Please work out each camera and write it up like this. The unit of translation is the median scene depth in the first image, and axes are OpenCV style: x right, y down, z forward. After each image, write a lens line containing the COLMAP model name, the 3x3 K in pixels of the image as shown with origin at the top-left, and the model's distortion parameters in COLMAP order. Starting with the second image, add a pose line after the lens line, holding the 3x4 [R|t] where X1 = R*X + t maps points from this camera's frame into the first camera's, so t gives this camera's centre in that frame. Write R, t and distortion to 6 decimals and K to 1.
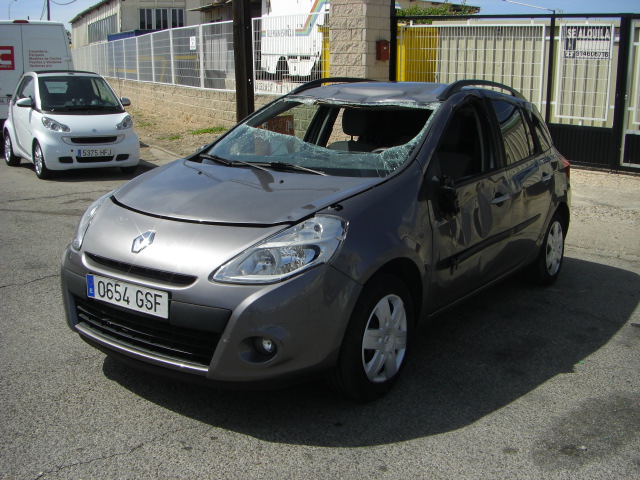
lens RADIAL K [[718.6, 0, 323.1], [0, 718.6, 241.0], [0, 0, 1]] dist [-0.137141, 0.000000]
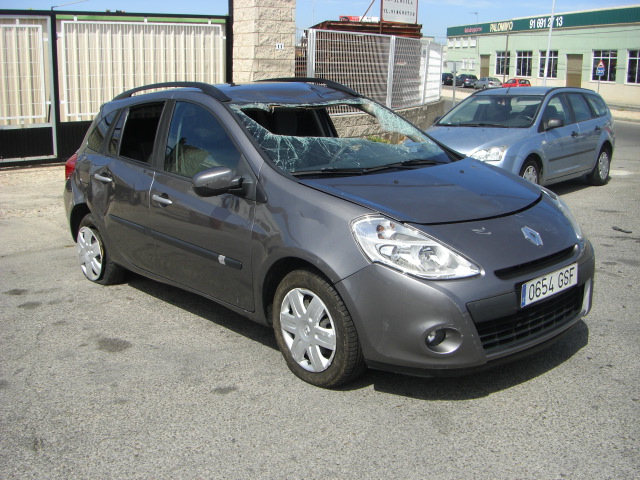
lens RADIAL K [[718.6, 0, 324.1], [0, 718.6, 242.7], [0, 0, 1]] dist [-0.137141, 0.000000]
pose [[0.226997, -0.240988, 0.943609, -1.317994], [0.224868, 0.955690, 0.189978, -0.259901], [-0.947579, 0.169063, 0.271130, 0.984334]]
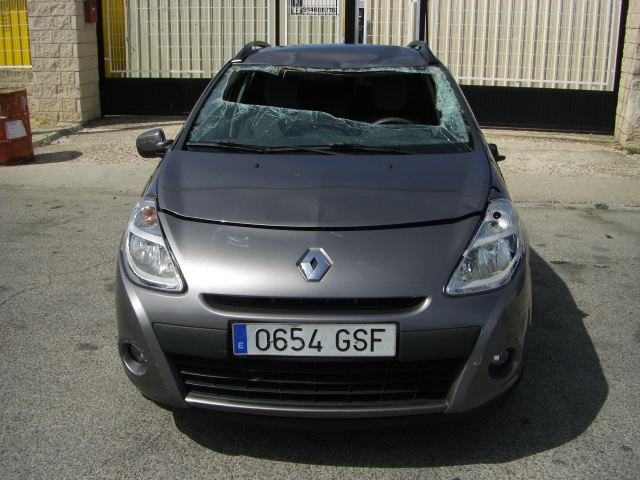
lens RADIAL K [[718.6, 0, 317.6], [0, 718.6, 240.0], [0, 0, 1]] dist [-0.137141, 0.000000]
pose [[0.846753, -0.156117, 0.508563, -0.614914], [0.128547, 0.987687, 0.089168, -0.089797], [-0.516222, -0.010129, 0.856395, 0.342945]]
